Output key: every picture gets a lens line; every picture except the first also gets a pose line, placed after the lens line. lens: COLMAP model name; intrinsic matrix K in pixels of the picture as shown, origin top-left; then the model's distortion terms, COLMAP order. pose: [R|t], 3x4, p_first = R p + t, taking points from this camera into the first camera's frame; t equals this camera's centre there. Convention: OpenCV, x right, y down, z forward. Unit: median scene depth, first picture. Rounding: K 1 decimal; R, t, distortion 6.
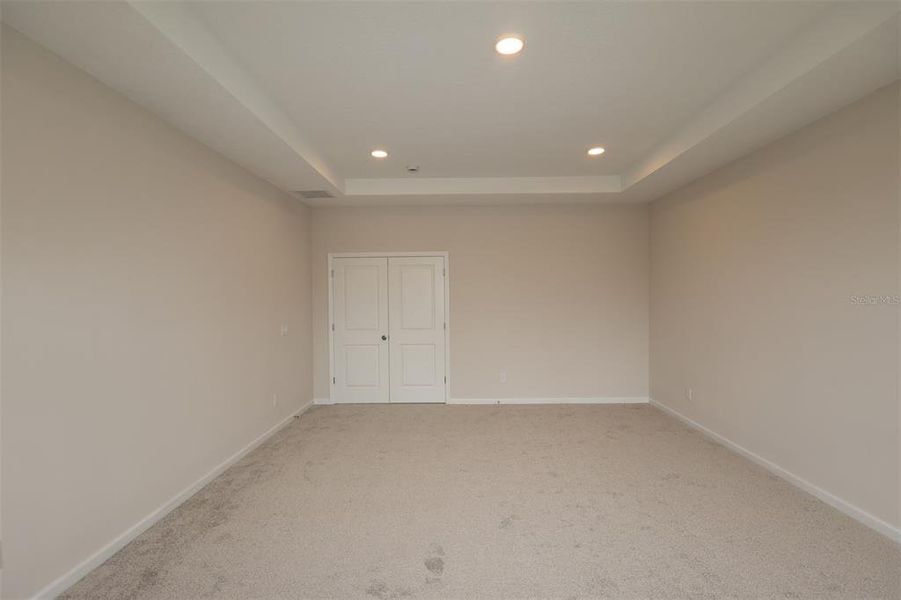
lens RADIAL K [[442.6, 0, 448.6], [0, 442.6, 294.2], [0, 0, 1]] dist [0.210742, 0.000064]
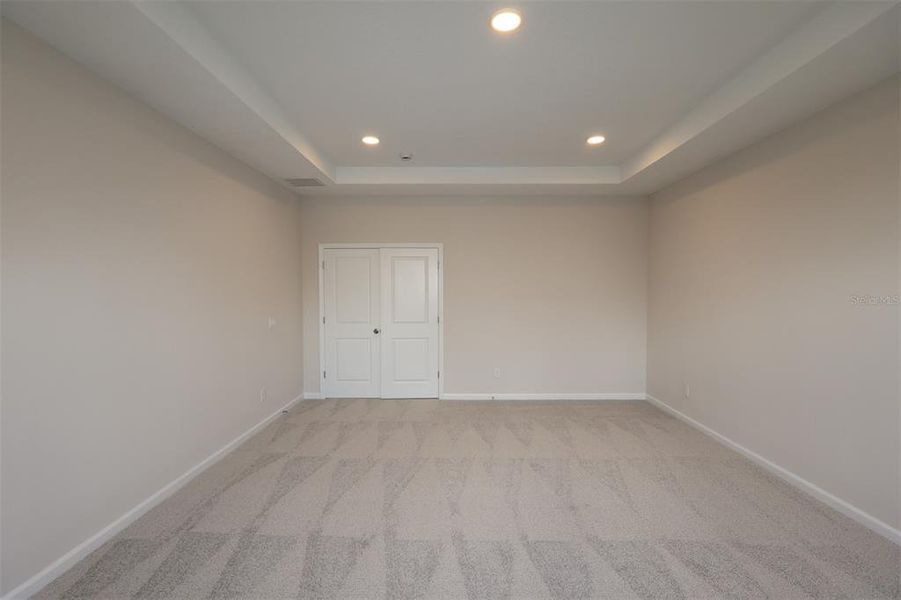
lens RADIAL K [[418.3, 0, 450.5], [0, 418.3, 300.0], [0, 0, 1]] dist [-0.000136, 0.000004]
pose [[0.999851, 0.007329, 0.015645, 0.003749], [-0.007789, 0.999534, 0.029522, 0.000930], [-0.015421, -0.029640, 0.999442, 0.101514]]
